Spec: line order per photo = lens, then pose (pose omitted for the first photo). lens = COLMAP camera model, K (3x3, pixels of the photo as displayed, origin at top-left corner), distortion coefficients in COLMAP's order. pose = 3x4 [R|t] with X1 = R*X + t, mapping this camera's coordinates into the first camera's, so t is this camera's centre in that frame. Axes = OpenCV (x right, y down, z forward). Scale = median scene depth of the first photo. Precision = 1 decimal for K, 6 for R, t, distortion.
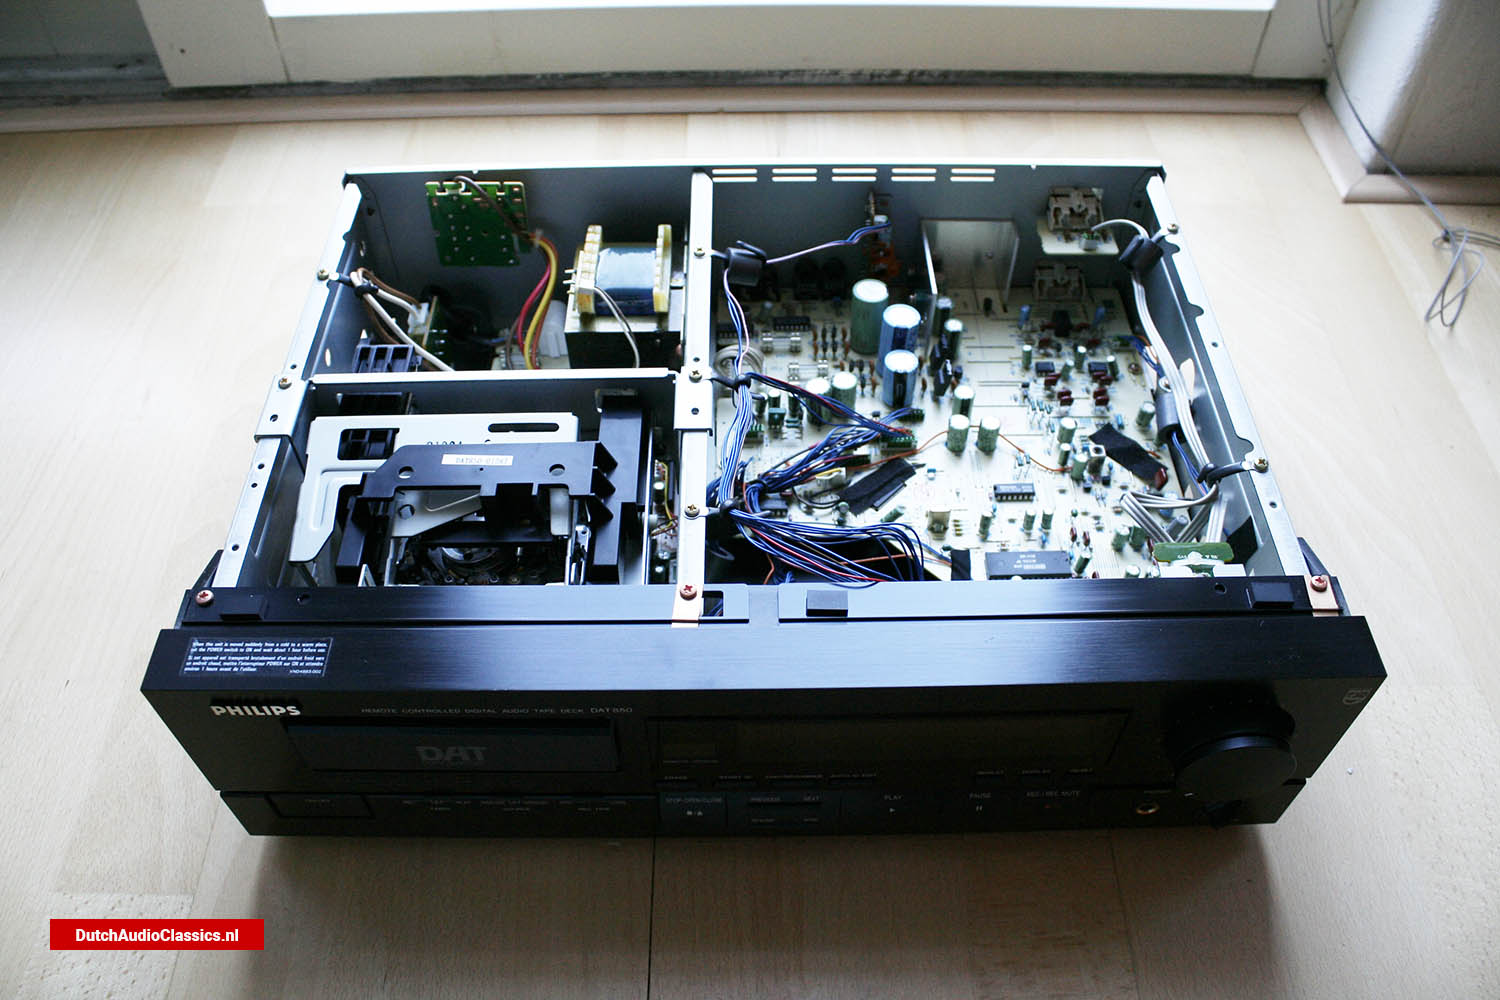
lens RADIAL K [[1220.7, 0, 750.0], [0, 1220.7, 500.0], [0, 0, 1]] dist [-0.134004, 0.005714]
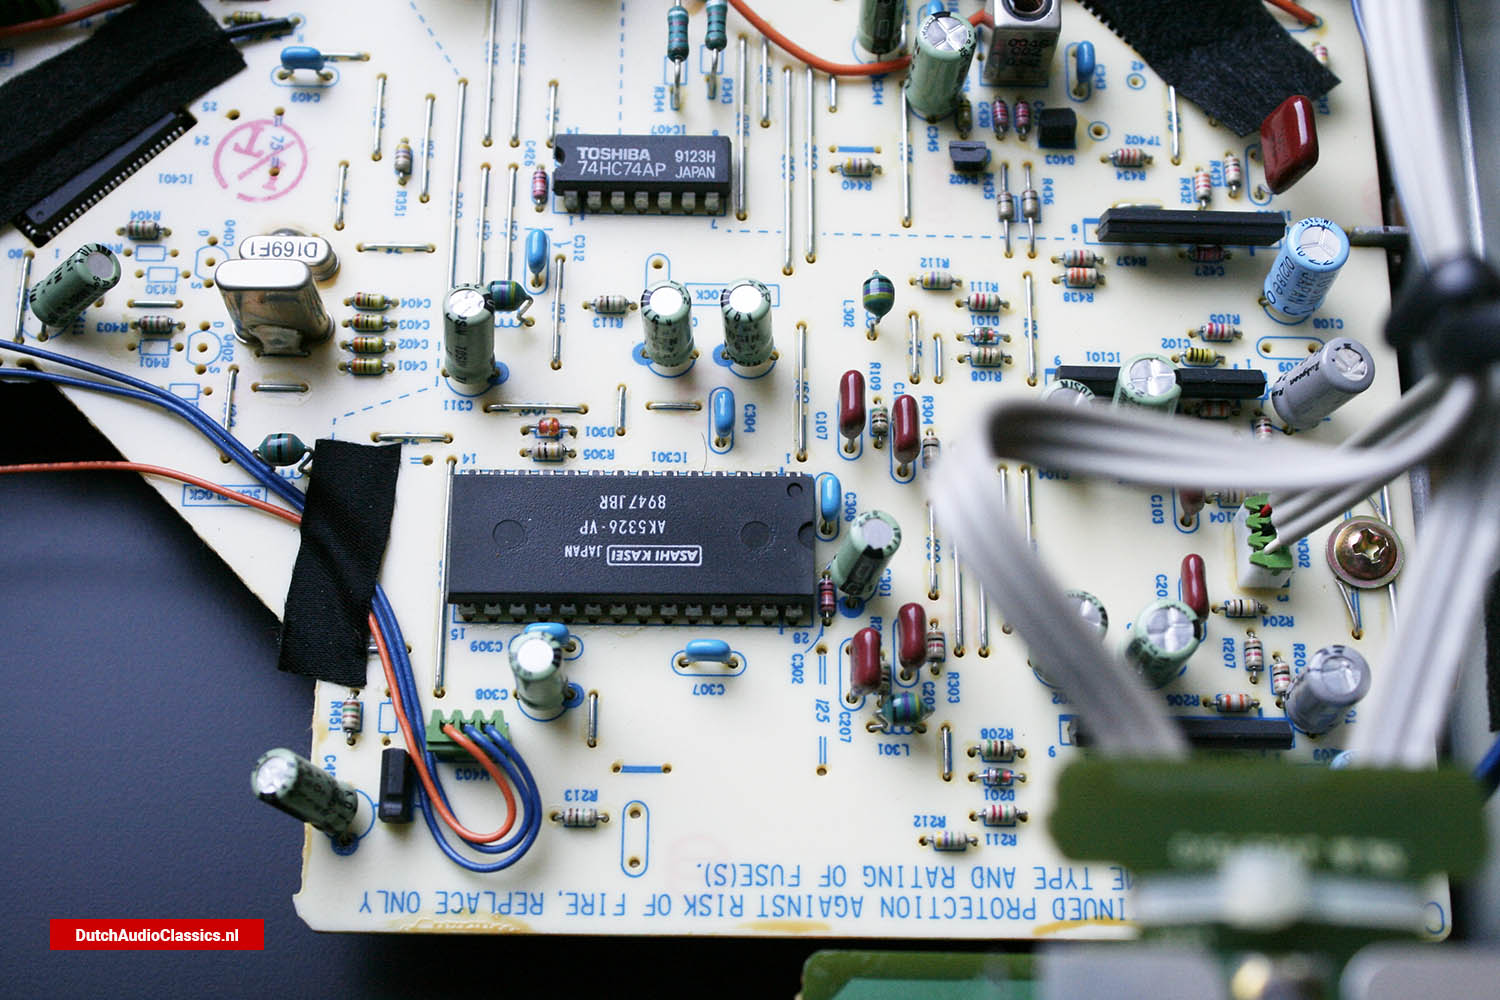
lens RADIAL K [[2329.1, 0, 753.3], [0, 2329.1, 526.3], [0, 0, 1]] dist [-0.032160, 0.001570]
pose [[0.999359, 0.026219, 0.024374, 0.221498], [-0.032742, 0.944741, 0.326178, -0.085707], [-0.014475, -0.326767, 0.944994, 0.536866]]
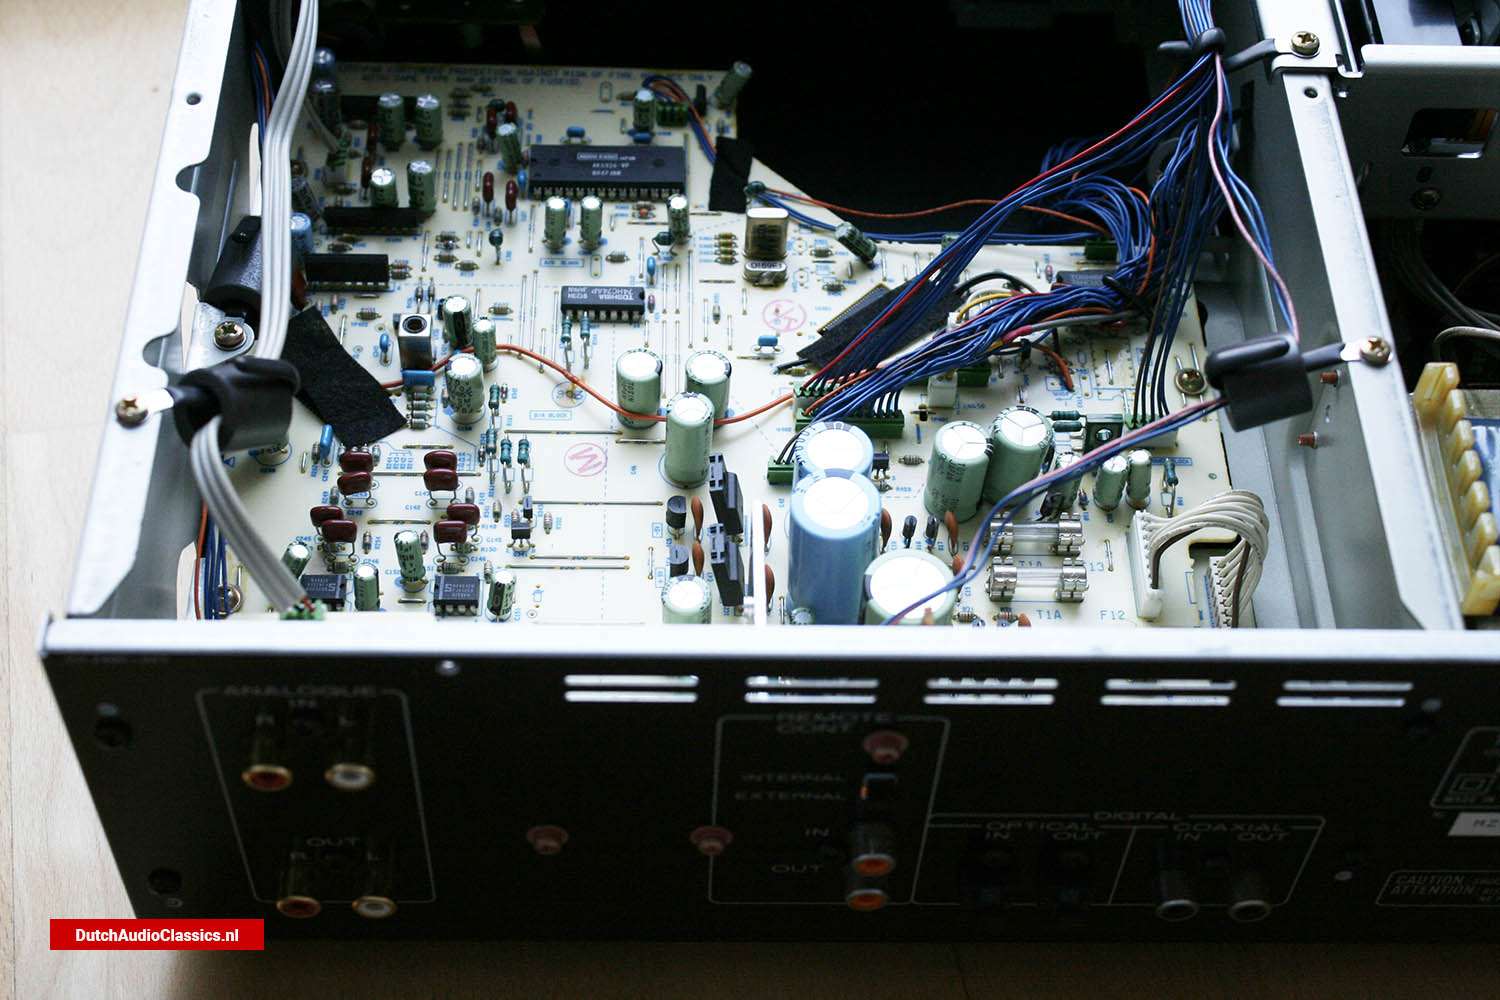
lens RADIAL K [[2332.2, 0, 750.0], [0, 2332.2, 500.0], [0, 0, 1]] dist [-0.034917, 0.015597]
pose [[-0.999441, -0.014666, -0.030038, 0.178502], [-0.025899, -0.228374, 0.973229, -0.914854], [-0.021133, 0.973463, 0.227866, 0.831397]]
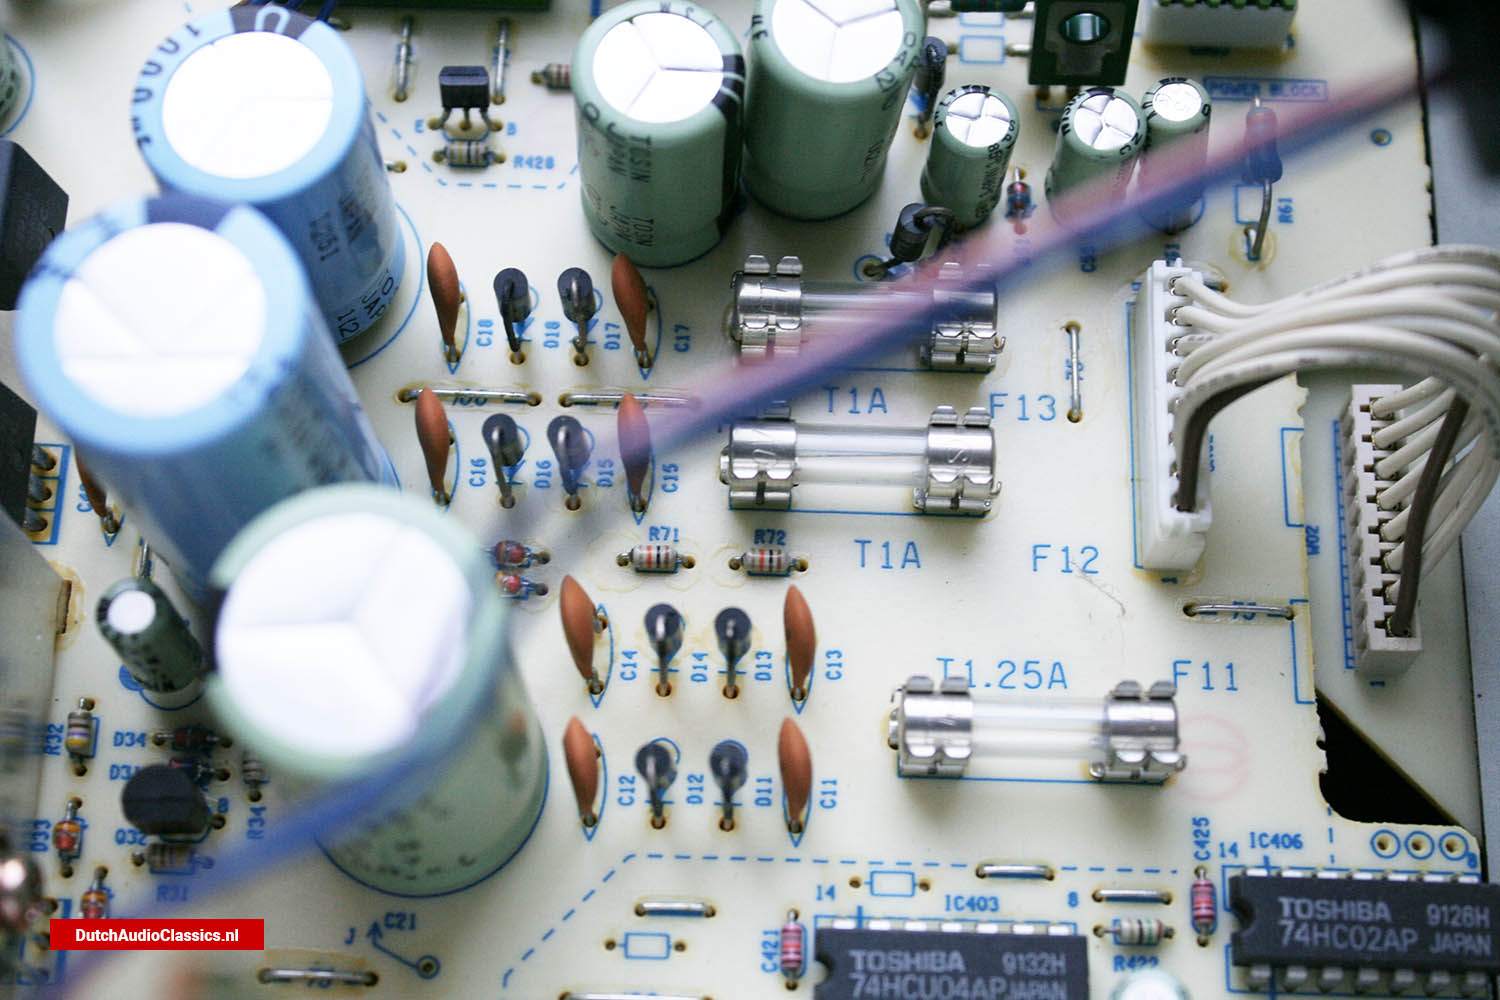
lens RADIAL K [[2342.7, 0, 750.0], [0, 2342.7, 500.0], [0, 0, 1]] dist [-0.010579, 0.014800]
pose [[-0.999244, -0.036480, 0.013456, 0.059806], [0.029808, -0.496491, 0.867530, -0.374955], [-0.024967, 0.867275, 0.497203, 0.902672]]
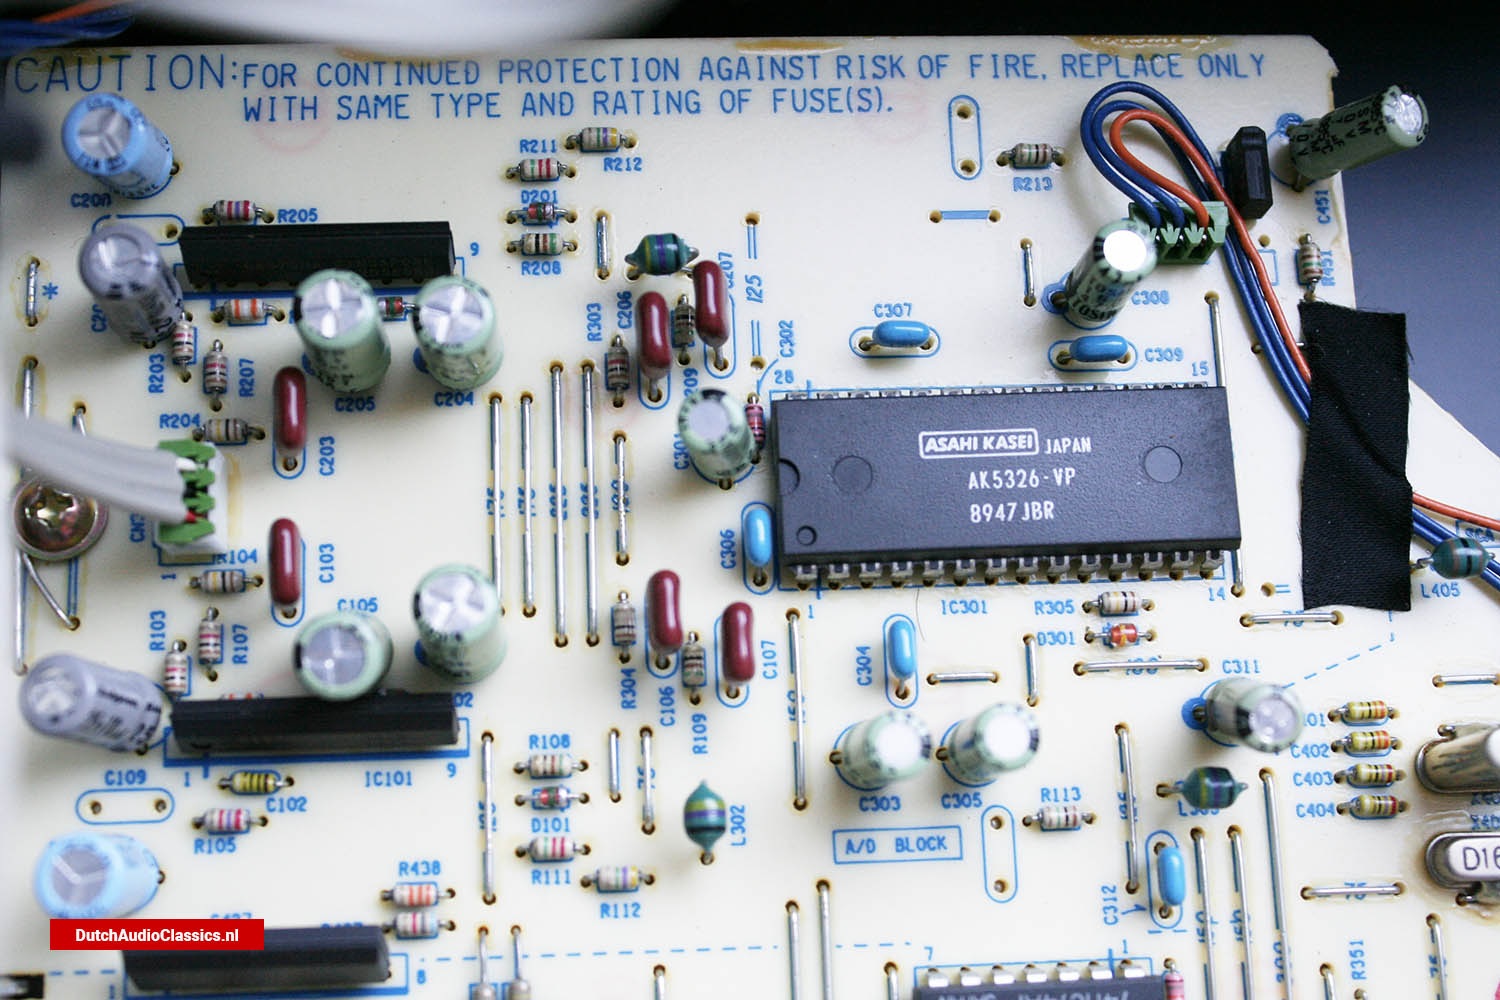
lens RADIAL K [[2133.3, 0, 750.0], [0, 2133.3, 500.0], [0, 0, 1]] dist [-0.051798, 0.066959]
pose [[-0.998348, 0.016614, -0.055005, 0.261582], [-0.053396, -0.621846, 0.781317, -0.179742], [-0.021224, 0.782963, 0.621706, 0.739800]]
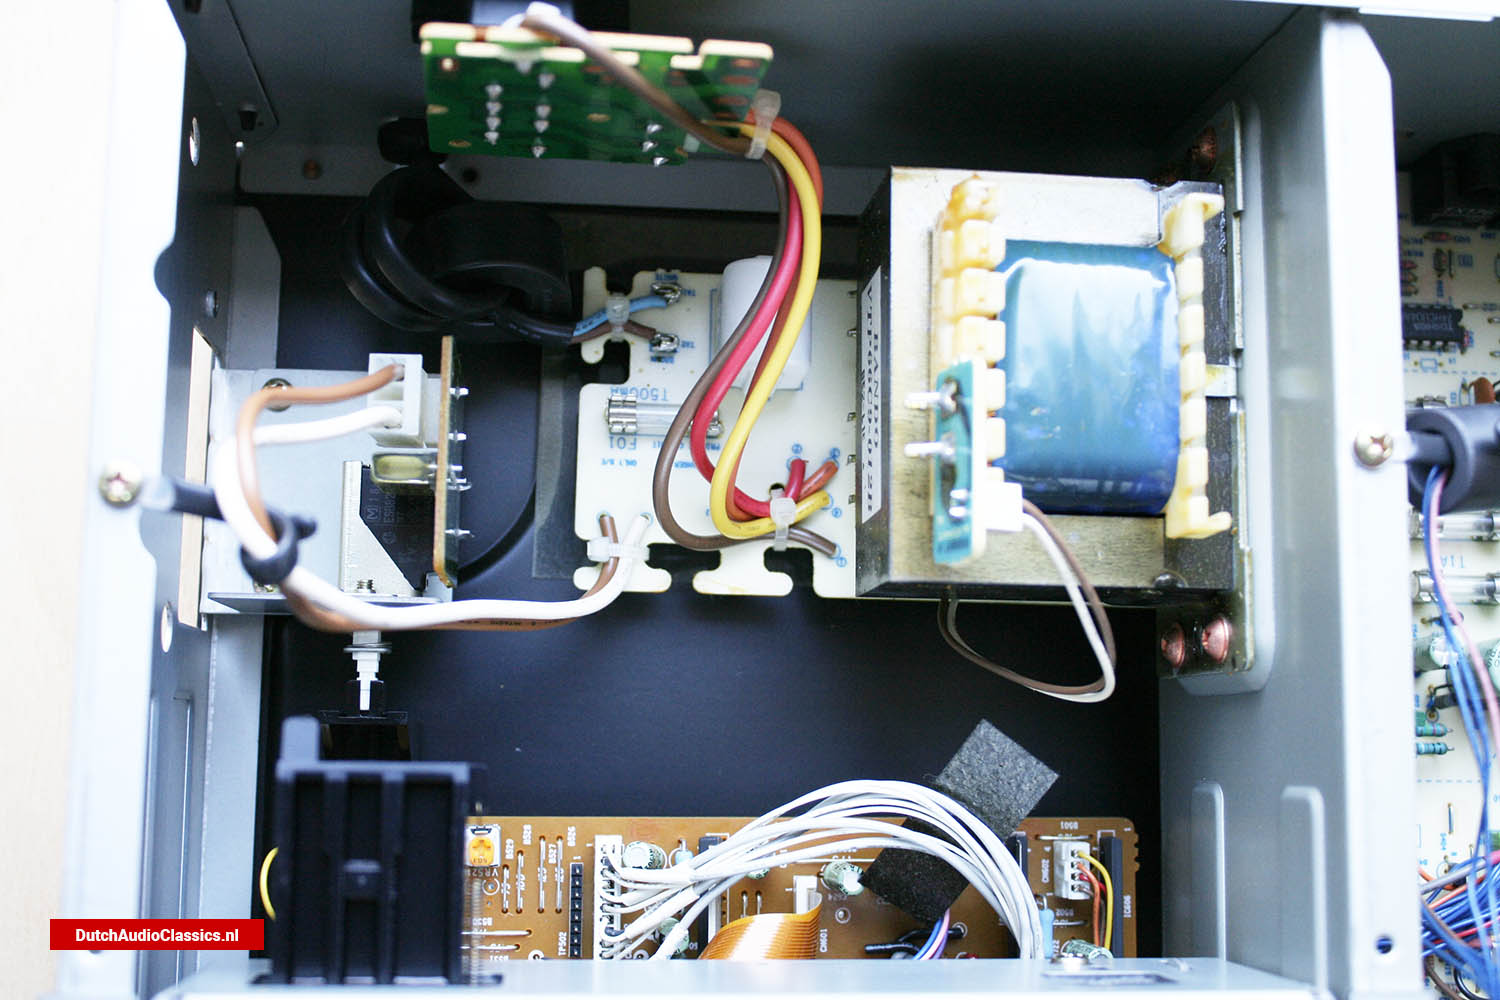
lens RADIAL K [[1838.9, 0, 750.0], [0, 1838.9, 500.0], [0, 0, 1]] dist [-0.036148, -0.020174]
pose [[0.992589, 0.037704, 0.115523, -0.241063], [-0.093267, 0.845778, 0.525321, -0.401357], [-0.077900, -0.532202, 0.843026, 0.579765]]
